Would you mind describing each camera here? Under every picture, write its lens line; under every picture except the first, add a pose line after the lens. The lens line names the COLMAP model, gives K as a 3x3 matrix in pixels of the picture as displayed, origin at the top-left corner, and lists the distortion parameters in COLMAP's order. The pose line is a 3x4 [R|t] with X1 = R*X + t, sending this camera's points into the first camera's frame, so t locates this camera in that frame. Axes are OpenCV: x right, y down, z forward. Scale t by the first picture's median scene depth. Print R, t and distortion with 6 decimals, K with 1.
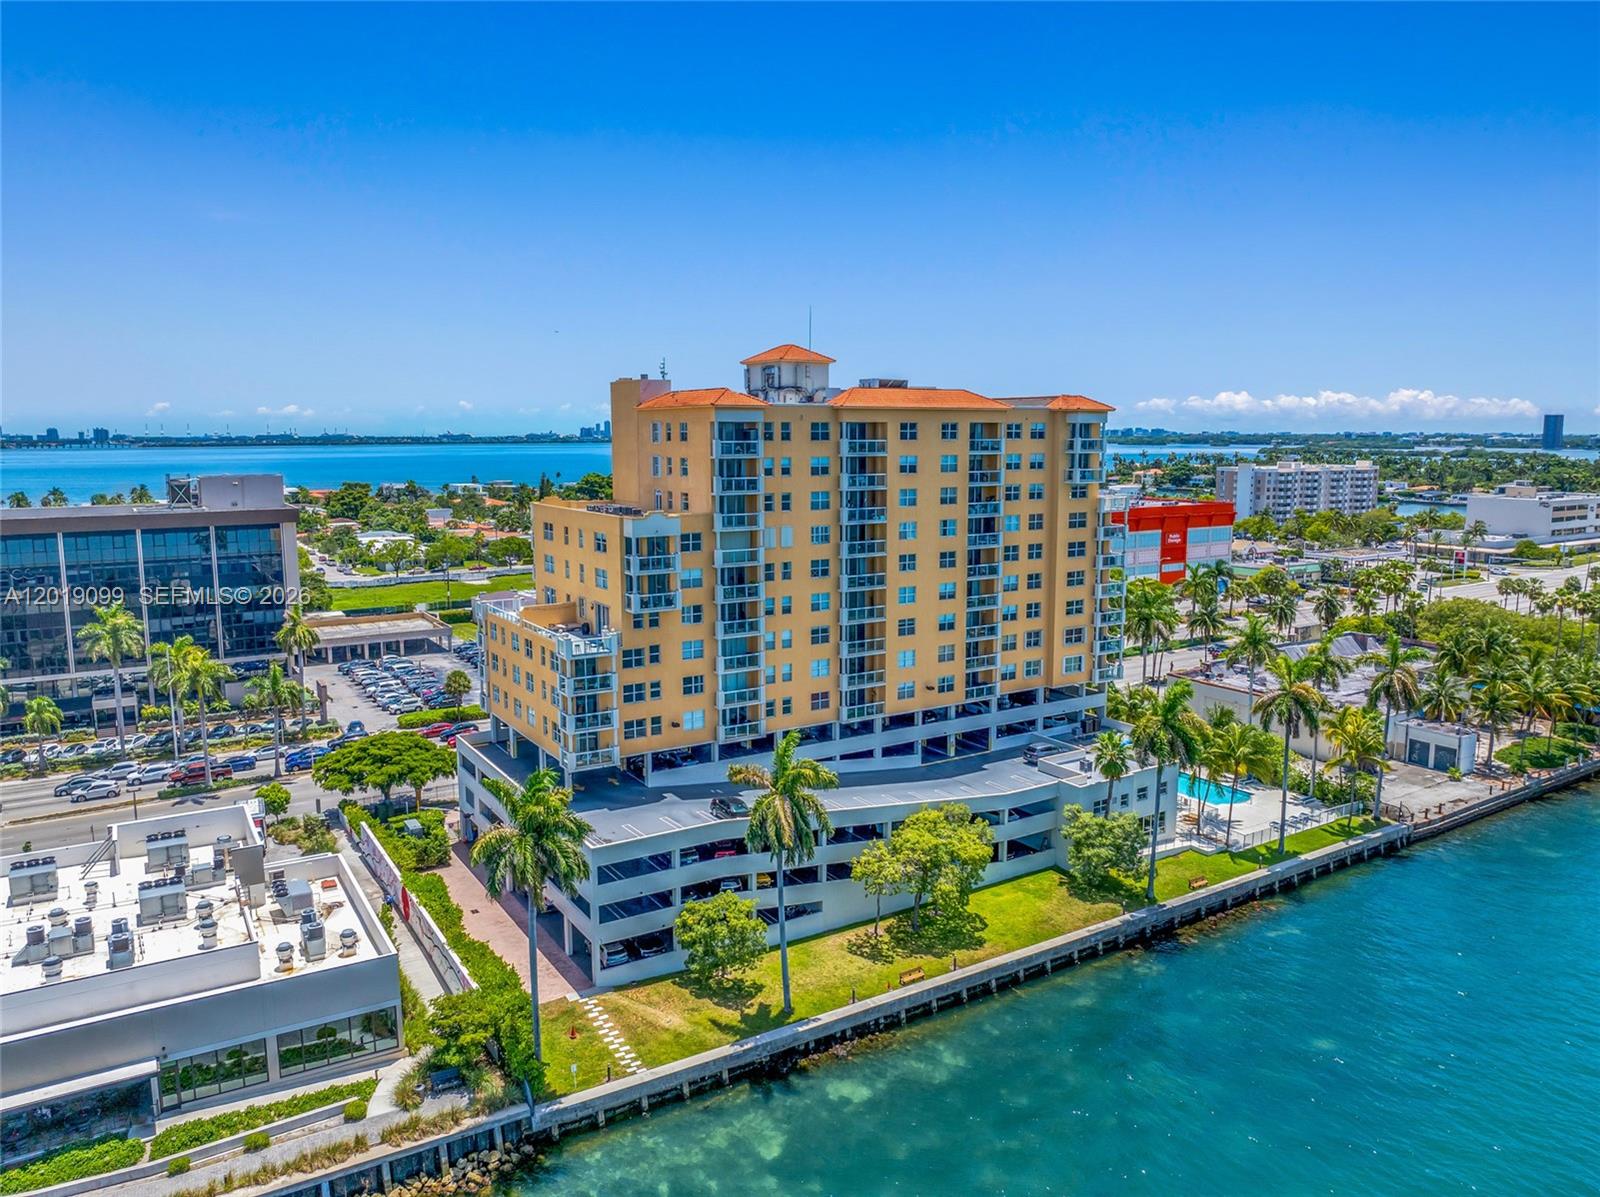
lens RADIAL K [[1128.2, 0, 802.2], [0, 1128.2, 598.2], [0, 0, 1]] dist [-0.038511, 0.004085]
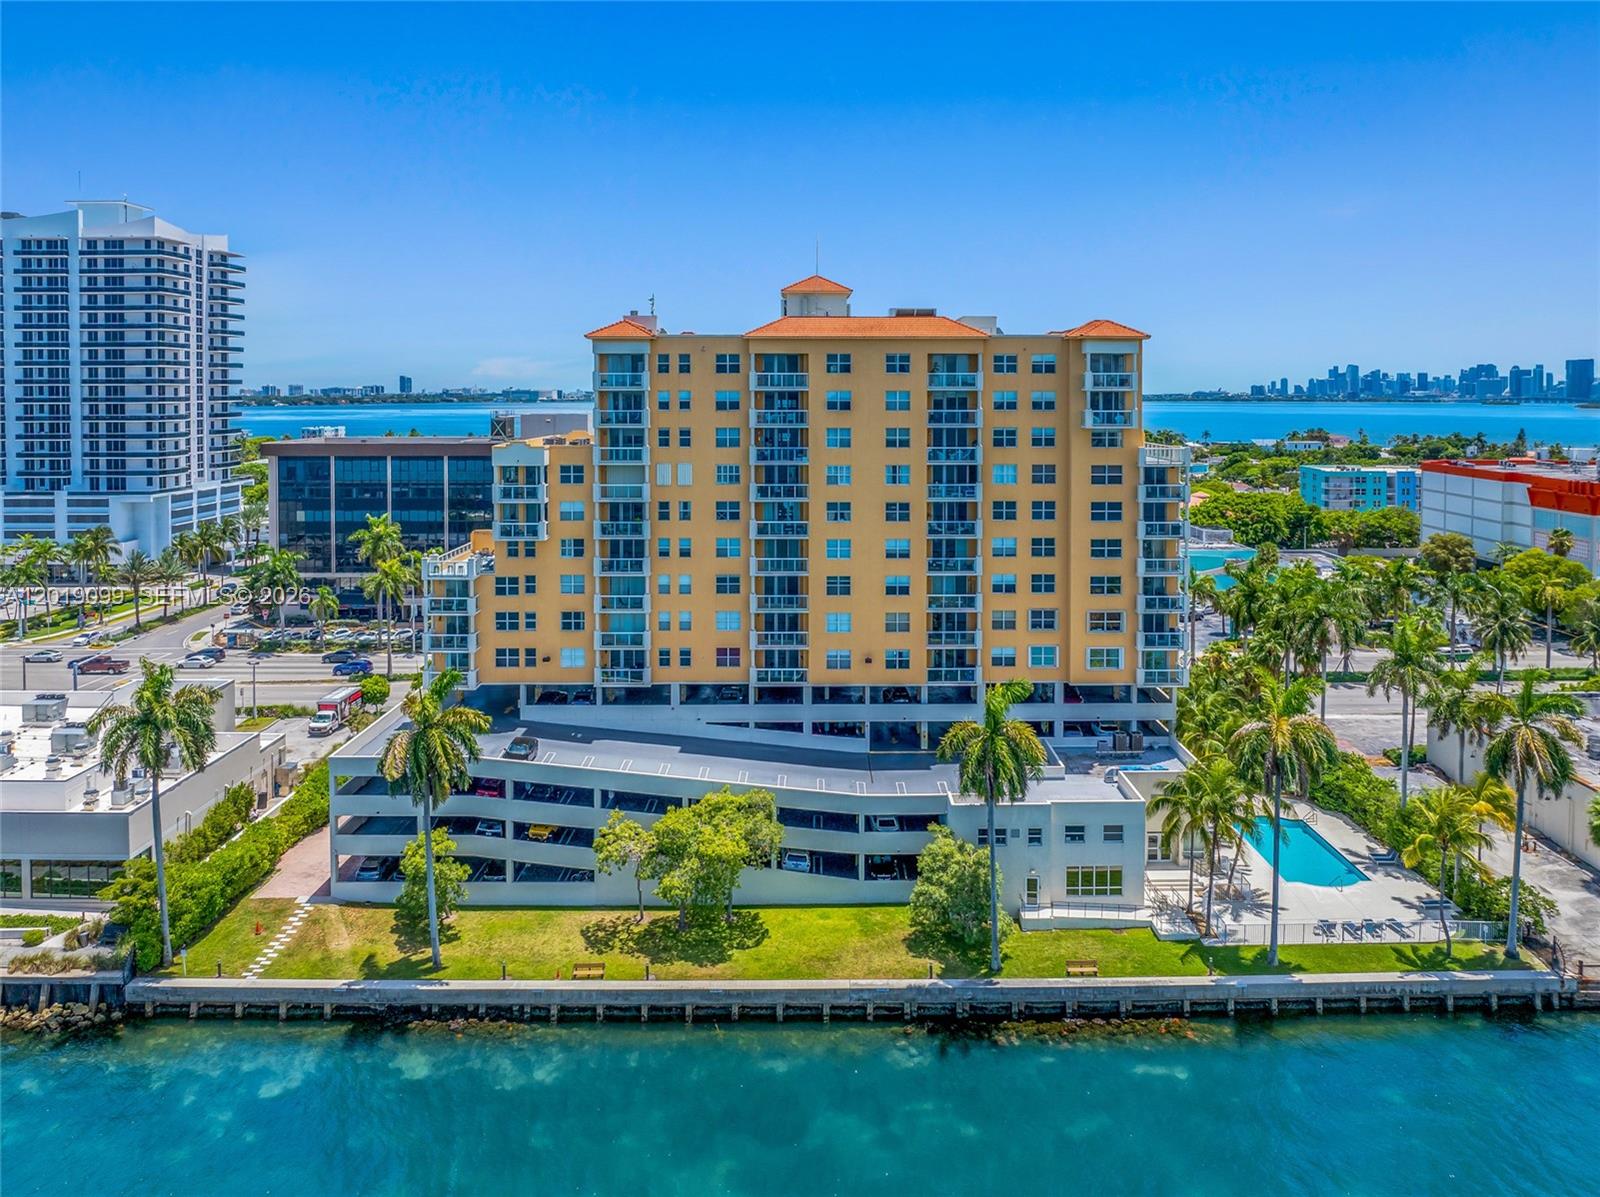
lens RADIAL K [[1174.2, 0, 830.3], [0, 1174.2, 417.6], [0, 0, 1]] dist [-0.035405, 0.005410]
pose [[0.853101, 0.014078, -0.521556, 0.568735], [-0.078228, 0.991787, -0.101186, -0.011425], [0.515849, 0.127122, 0.847196, 0.215146]]
